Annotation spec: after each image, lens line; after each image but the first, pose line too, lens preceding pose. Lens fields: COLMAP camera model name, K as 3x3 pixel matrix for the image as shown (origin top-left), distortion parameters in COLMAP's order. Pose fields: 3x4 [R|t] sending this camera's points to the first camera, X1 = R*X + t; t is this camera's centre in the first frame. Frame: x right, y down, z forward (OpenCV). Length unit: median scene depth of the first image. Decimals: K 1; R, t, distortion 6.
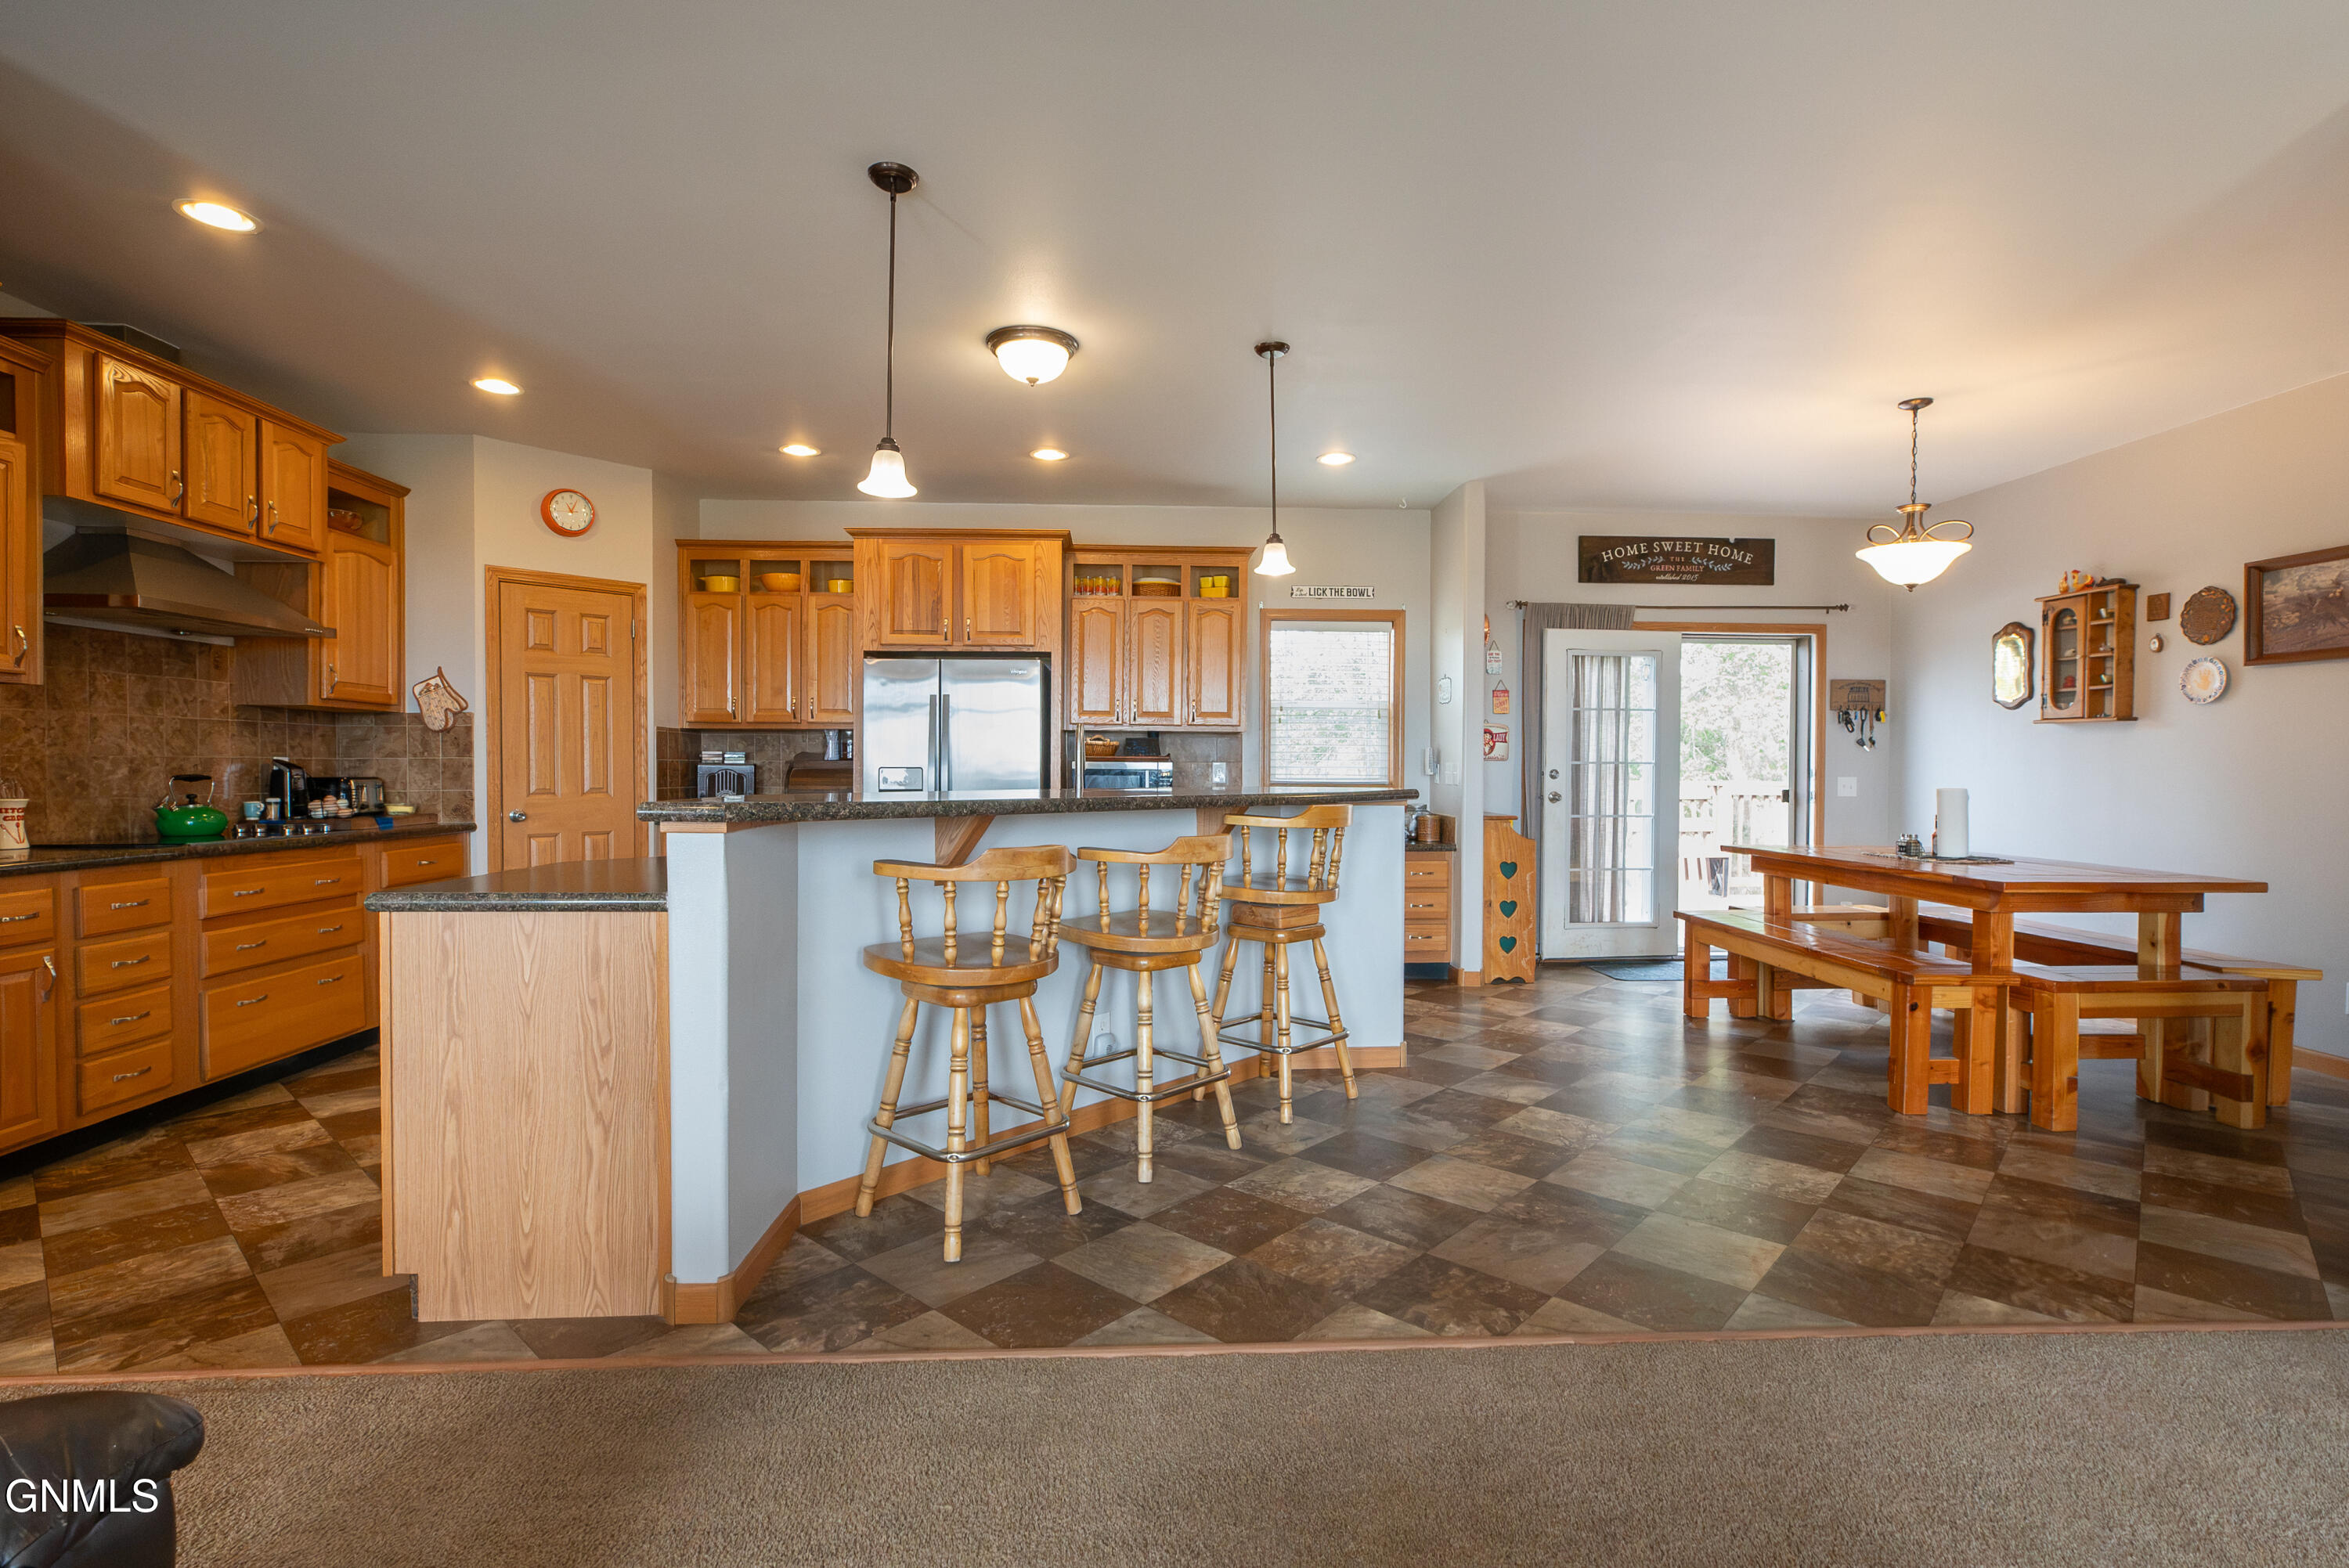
lens RADIAL K [[1081.9, 0, 1174.5], [0, 1081.9, 784.0], [0, 0, 1]] dist [0.000661, 0.000019]
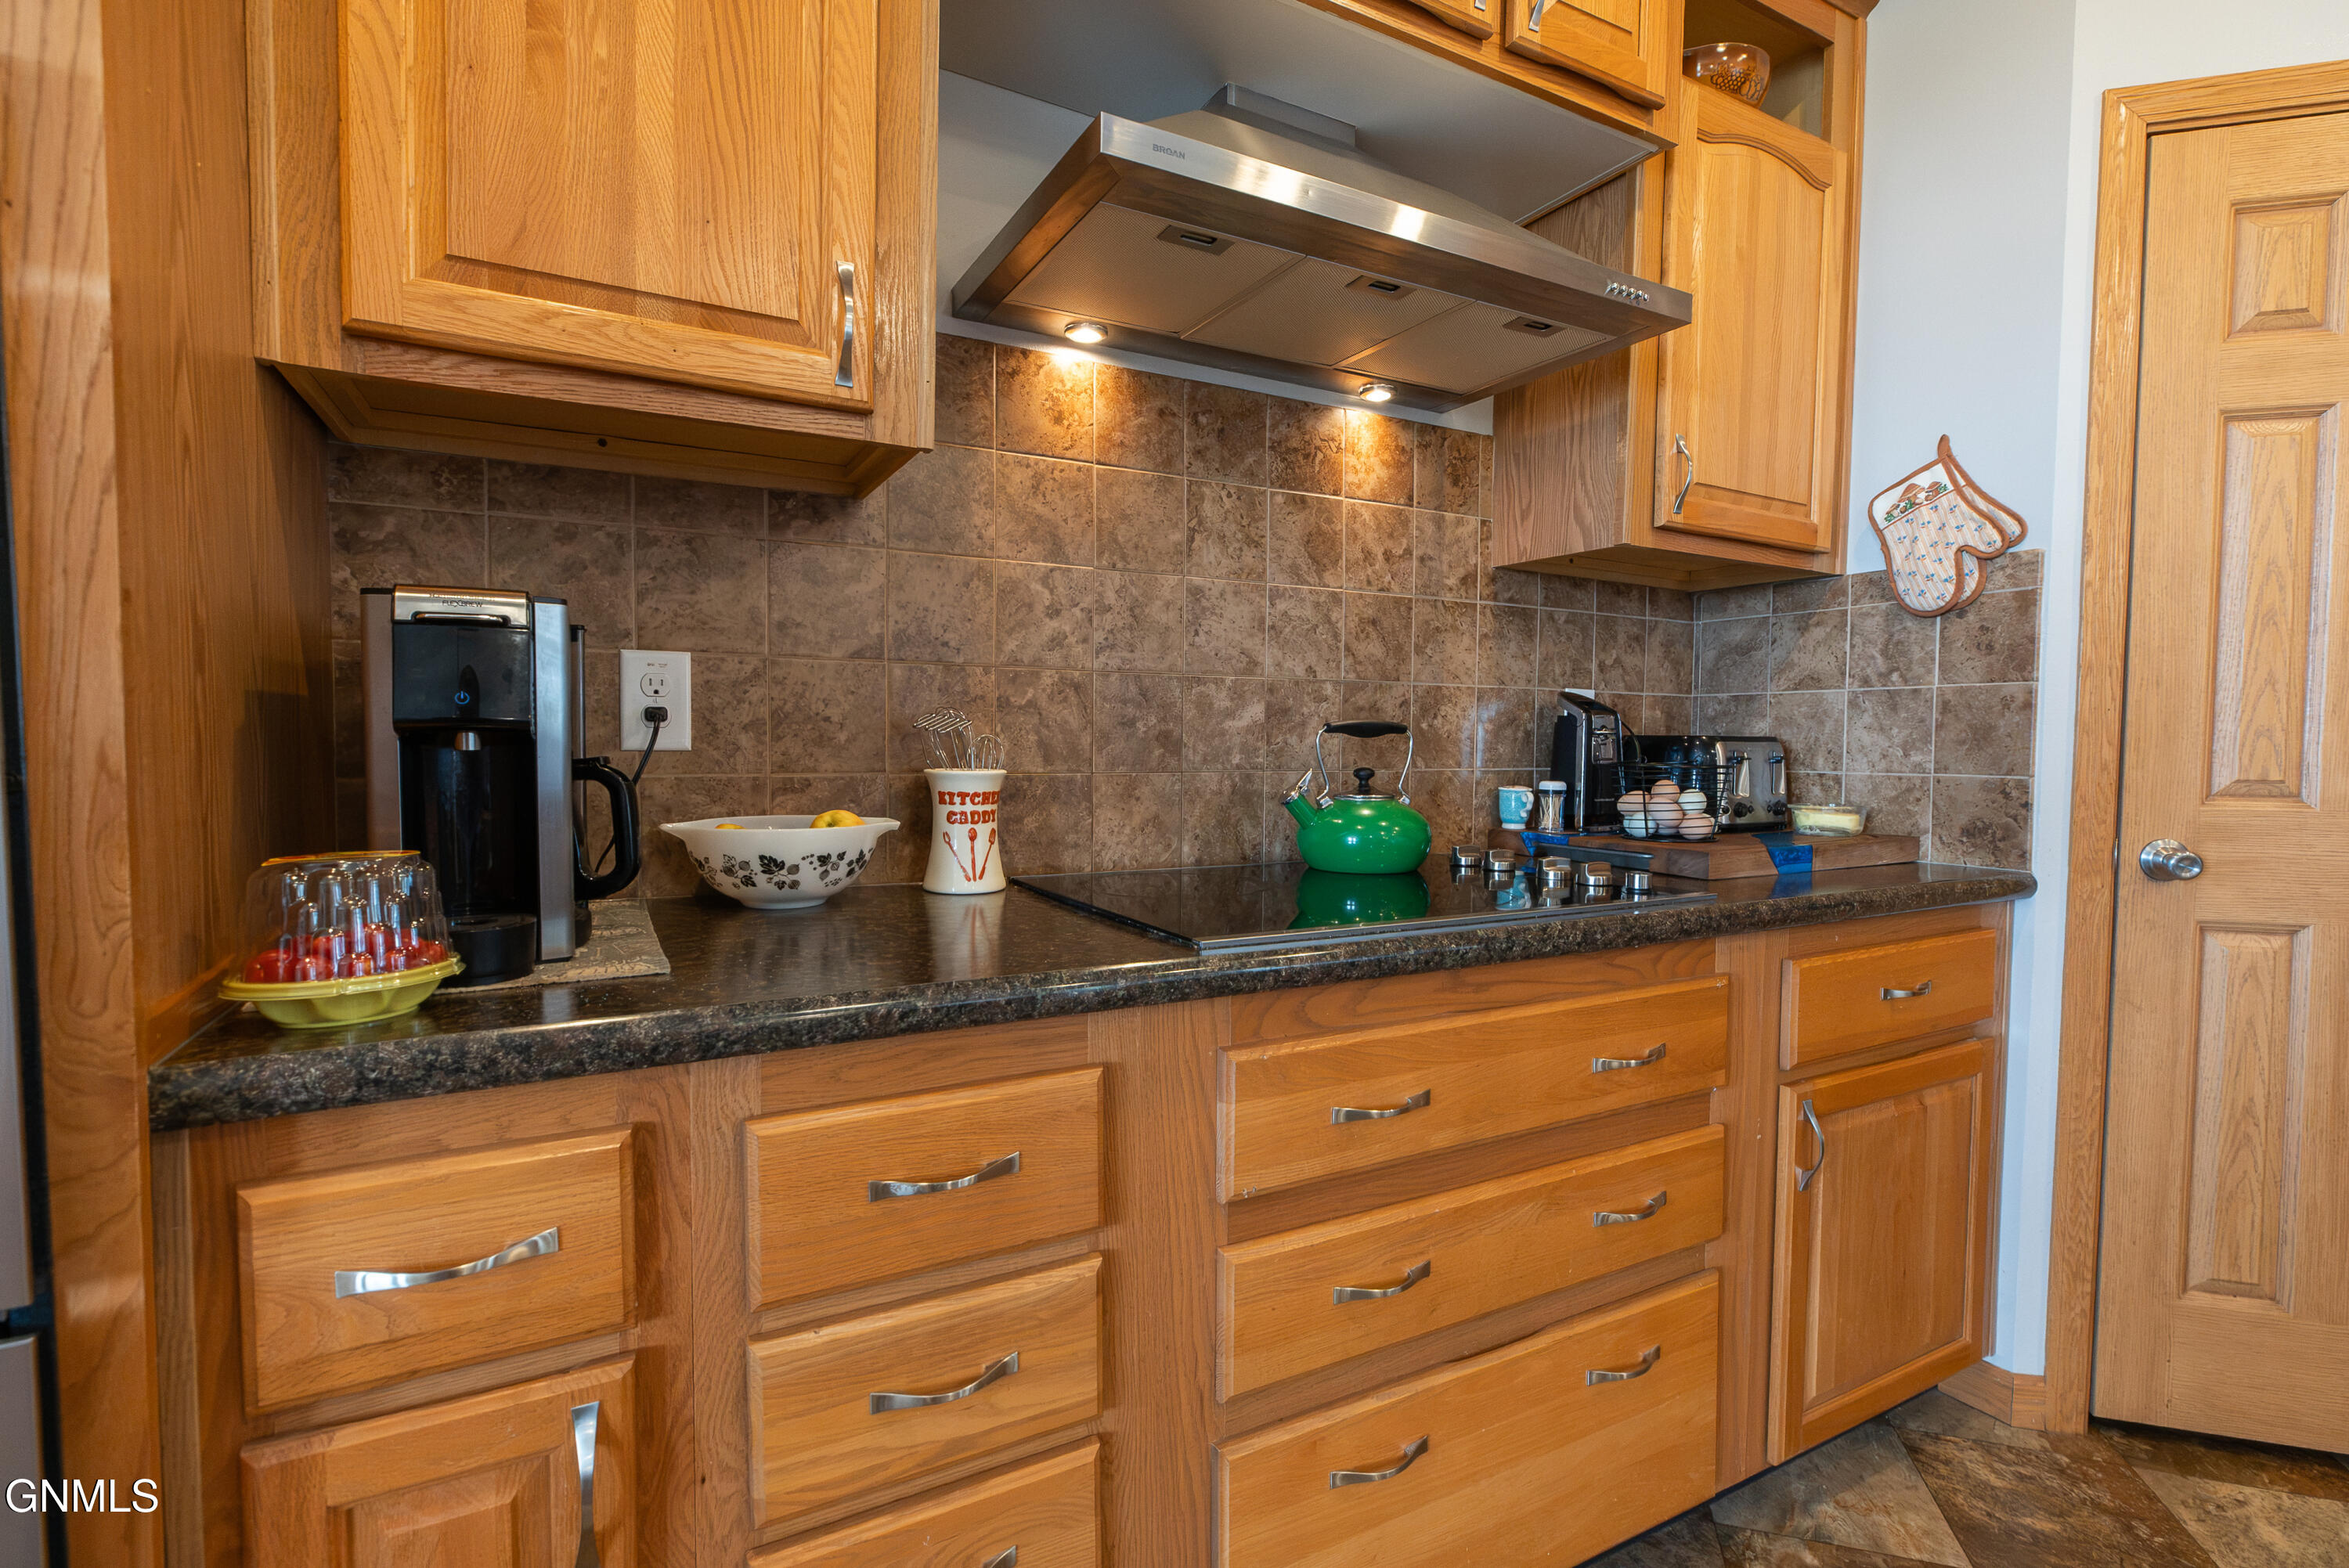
lens RADIAL K [[1073.3, 0, 1184.6], [0, 1073.3, 781.5], [0, 0, 1]] dist [-0.001966, 0.000091]
pose [[0.434642, 0.041565, -0.899644, -0.501027], [-0.023532, 0.999117, 0.034792, 0.001595], [0.900296, 0.006048, 0.435237, 0.666956]]
